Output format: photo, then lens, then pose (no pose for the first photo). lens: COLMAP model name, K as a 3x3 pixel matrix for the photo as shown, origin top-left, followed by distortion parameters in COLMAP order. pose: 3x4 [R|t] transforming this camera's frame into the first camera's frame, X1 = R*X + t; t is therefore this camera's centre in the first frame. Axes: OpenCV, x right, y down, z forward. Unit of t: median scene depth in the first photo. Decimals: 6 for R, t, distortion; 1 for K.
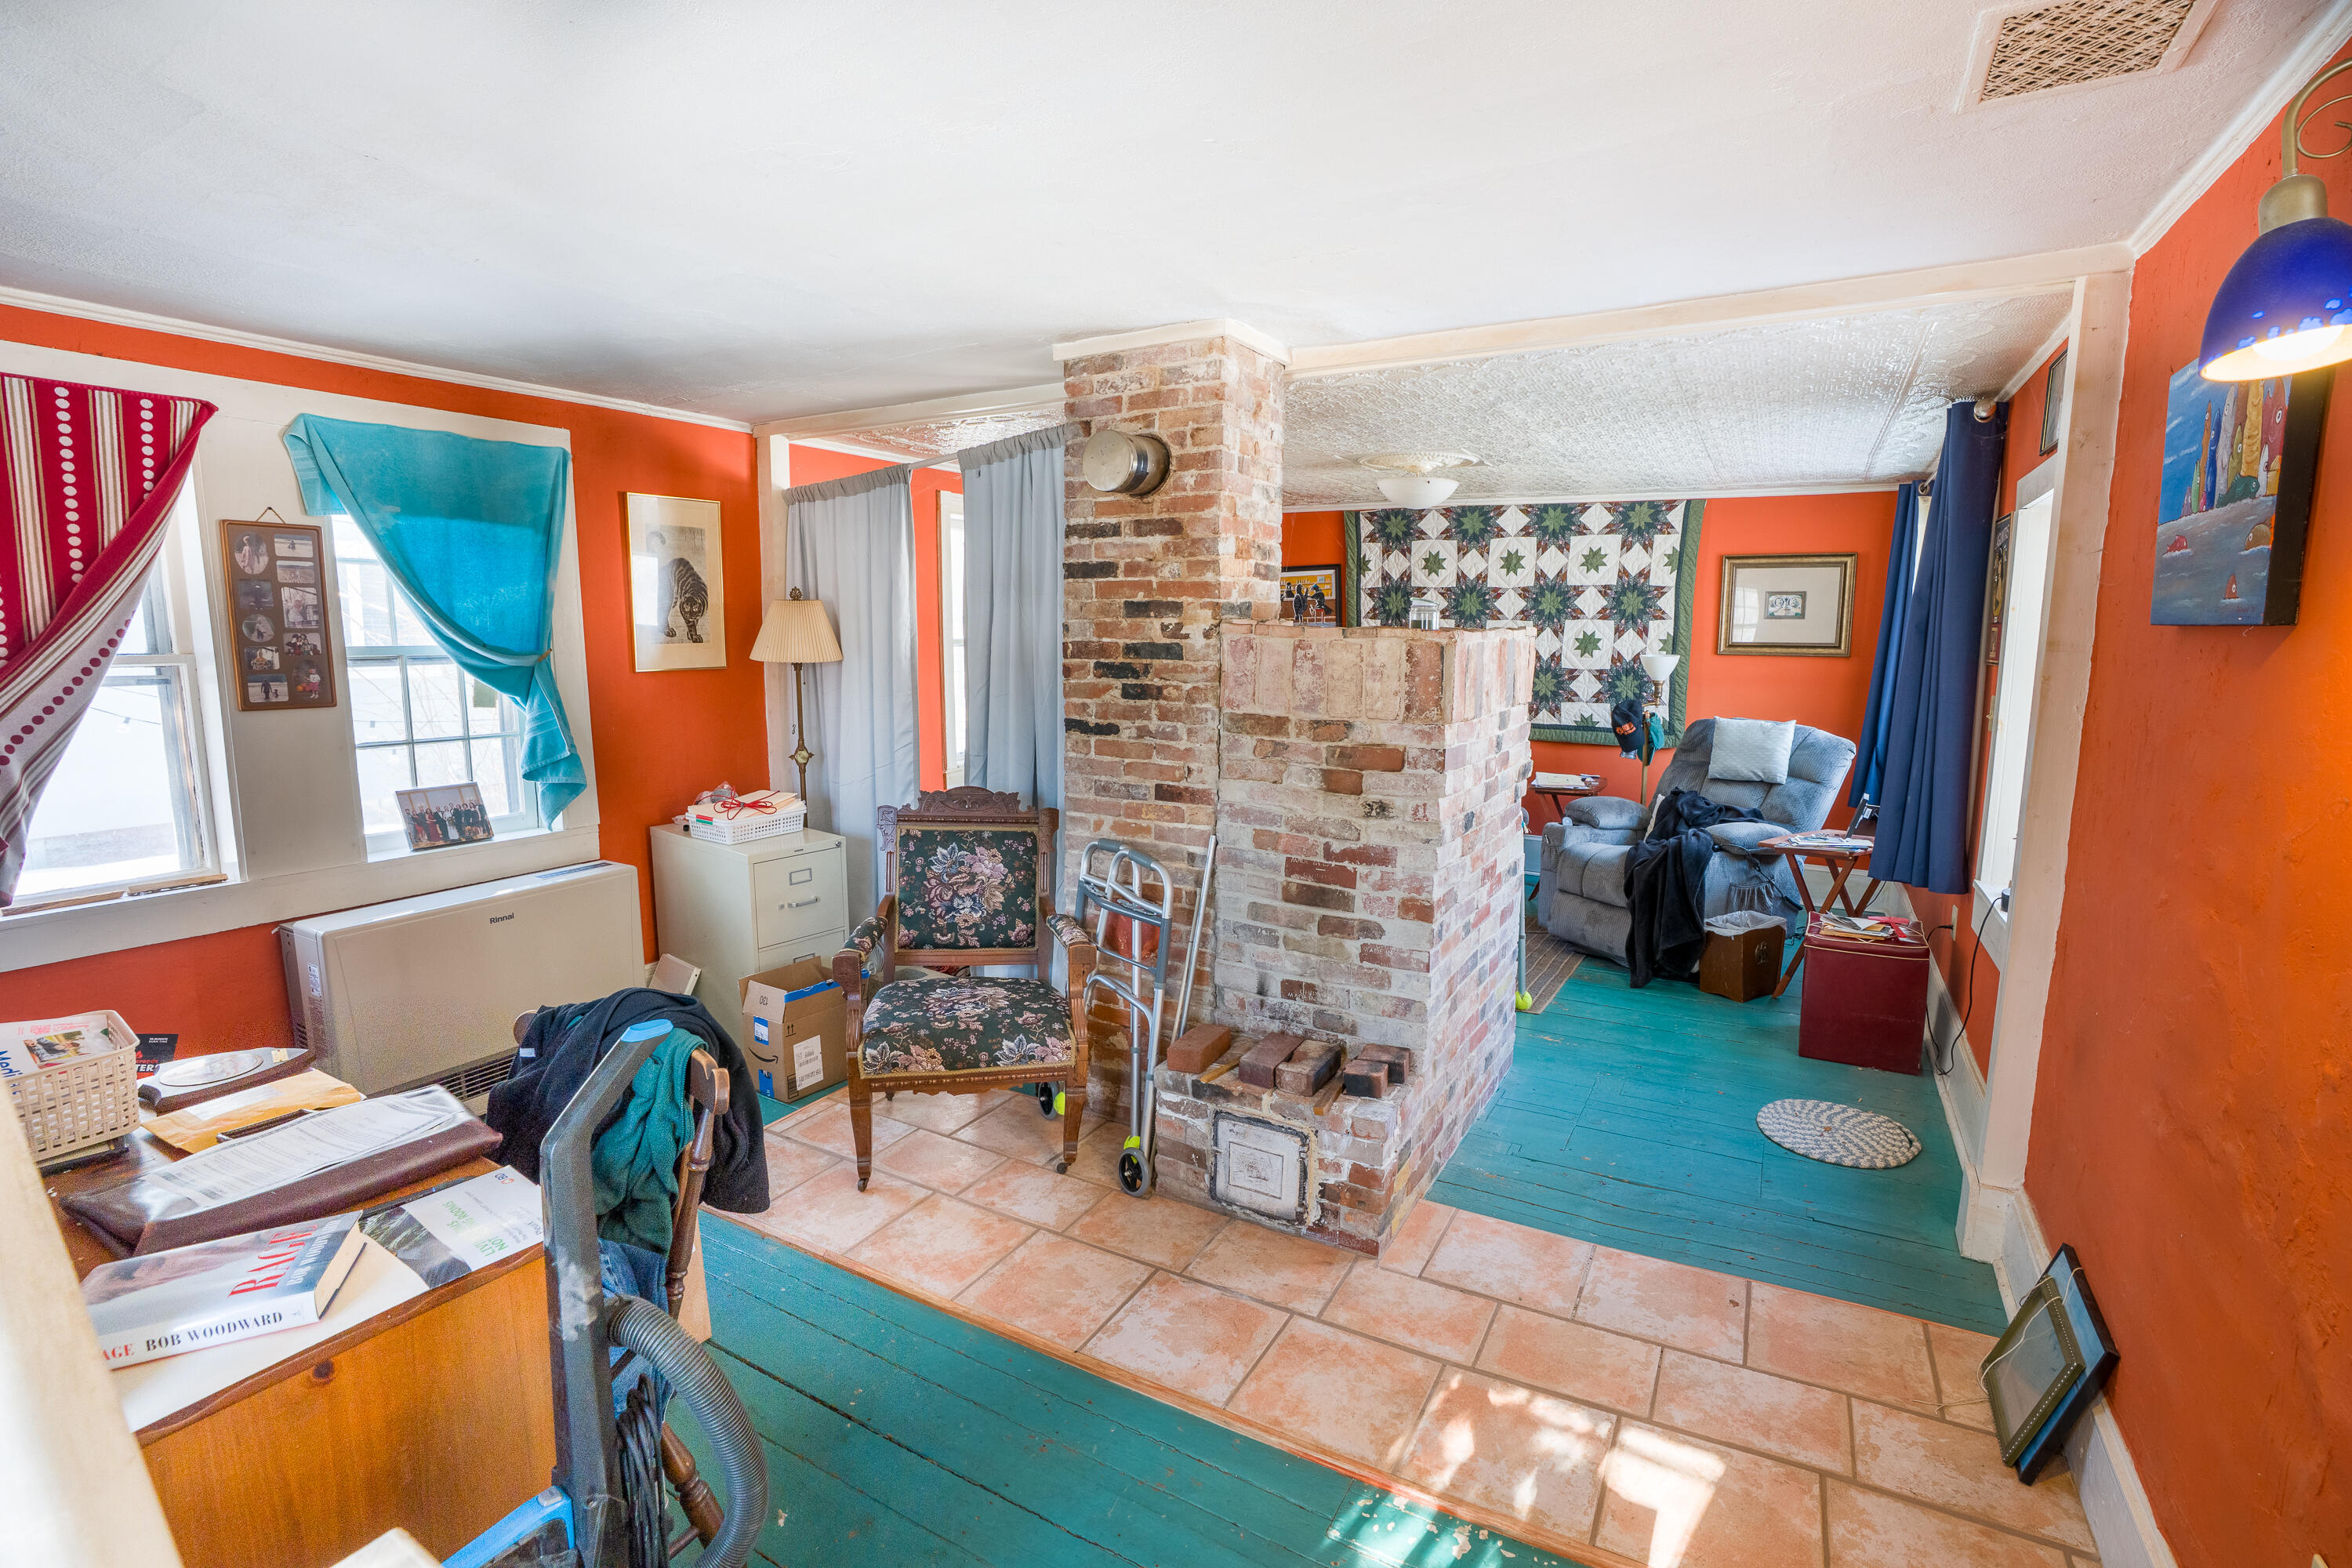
lens RADIAL K [[1118.9, 0, 1166.8], [0, 1118.9, 779.6], [0, 0, 1]] dist [-0.072679, 0.029675]
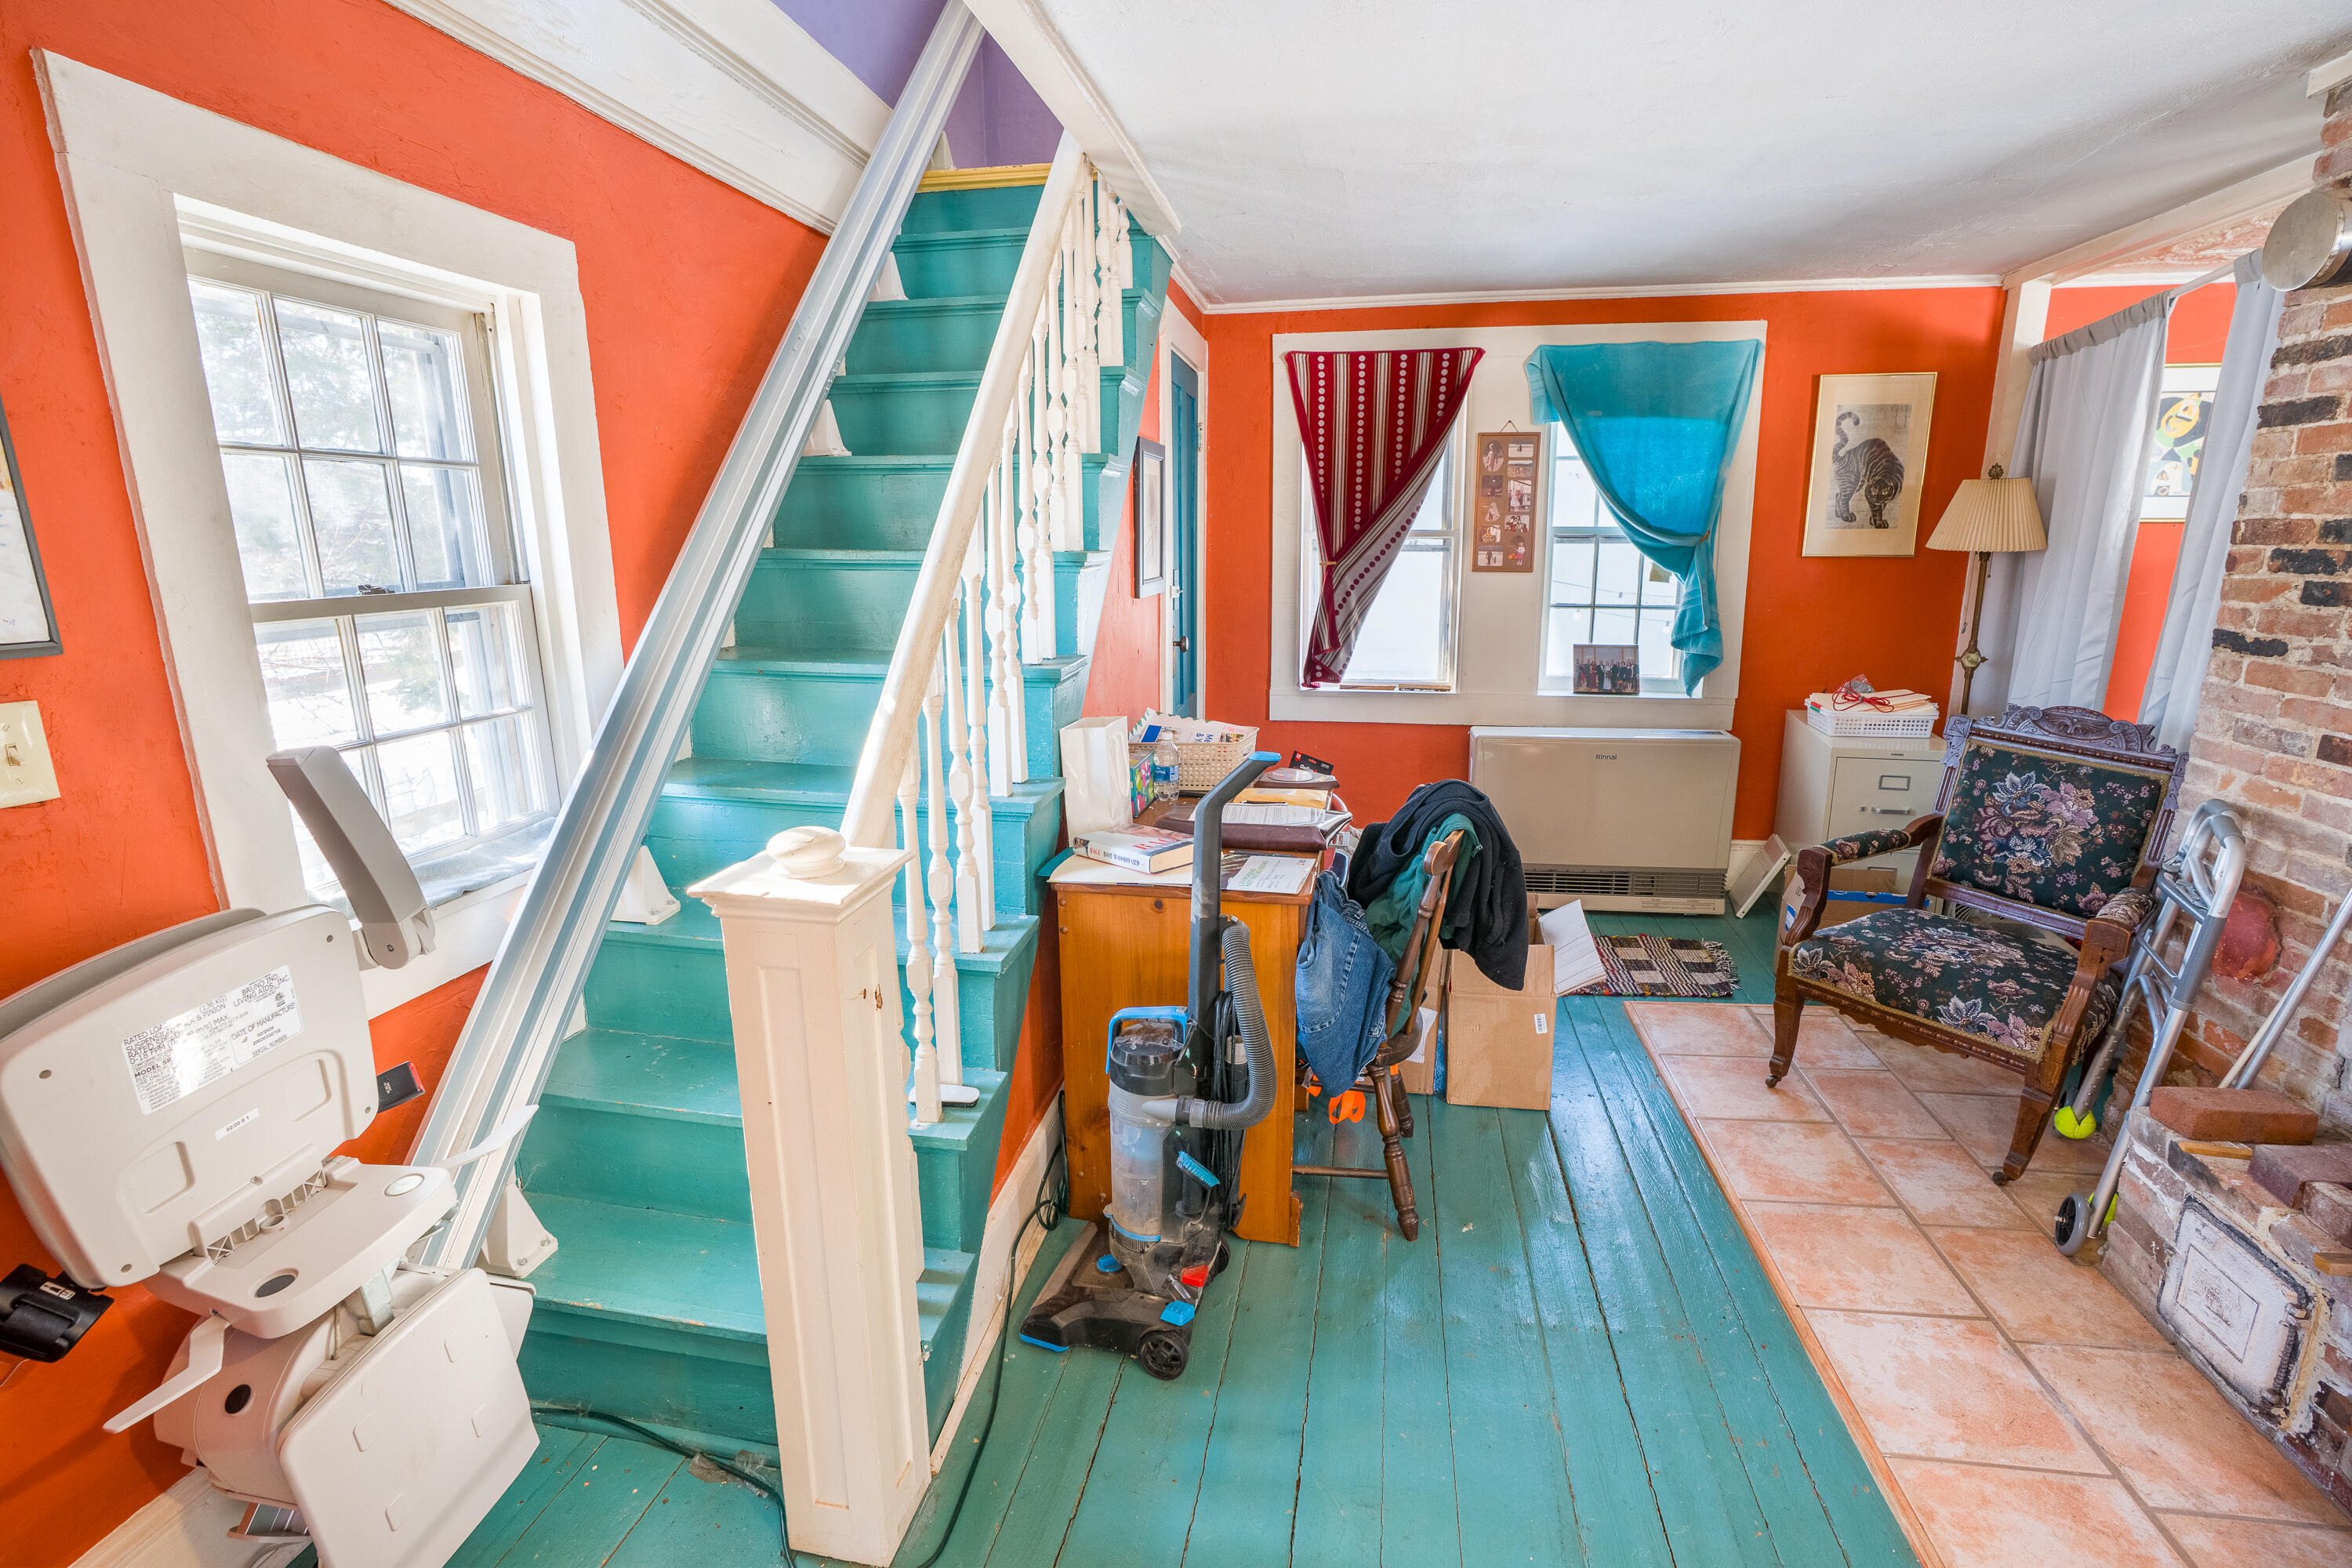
lens RADIAL K [[1133.8, 0, 1176.0], [0, 1133.8, 784.0], [0, 0, 1]] dist [-0.045169, 0.028866]
pose [[0.329449, 0.202231, -0.922261, 0.381241], [-0.122970, 0.977663, 0.170452, 0.003244], [0.936131, 0.057255, 0.346959, 0.128868]]
